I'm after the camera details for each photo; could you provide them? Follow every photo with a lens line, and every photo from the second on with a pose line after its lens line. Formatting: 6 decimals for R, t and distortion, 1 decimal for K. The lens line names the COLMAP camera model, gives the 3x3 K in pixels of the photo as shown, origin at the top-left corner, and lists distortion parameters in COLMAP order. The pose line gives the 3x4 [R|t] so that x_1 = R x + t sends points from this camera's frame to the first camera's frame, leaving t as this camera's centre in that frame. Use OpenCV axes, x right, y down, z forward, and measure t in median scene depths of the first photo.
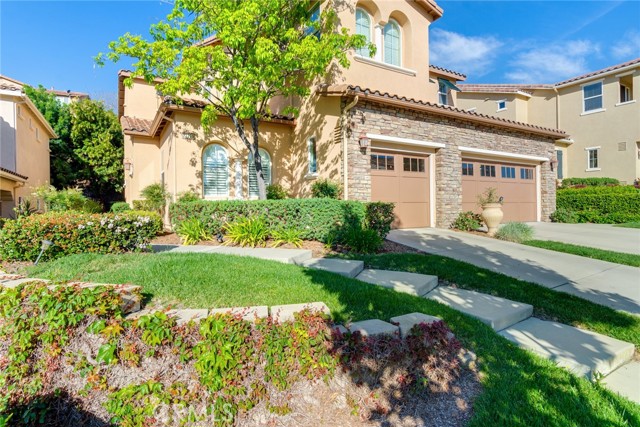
lens RADIAL K [[333.5, 0, 311.6], [0, 333.5, 207.0], [0, 0, 1]] dist [-0.003485, -0.000940]
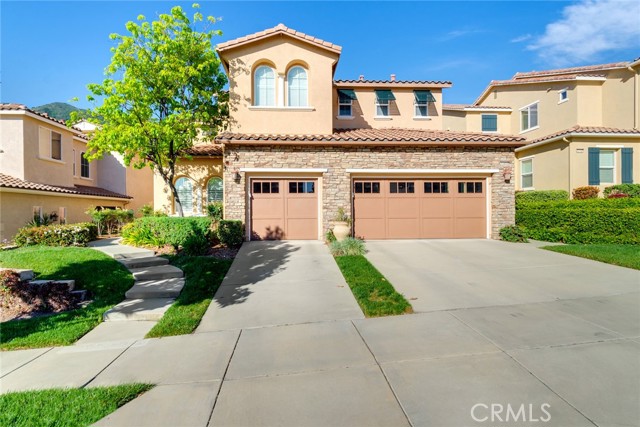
lens RADIAL K [[341.2, 0, 311.7], [0, 341.2, 212.5], [0, 0, 1]] dist [-0.002993, -0.001830]
pose [[0.893856, 0.007564, -0.448290, 0.869128], [-0.003233, 0.999940, 0.010425, -0.047798], [0.448342, -0.007869, 0.893827, -0.086208]]
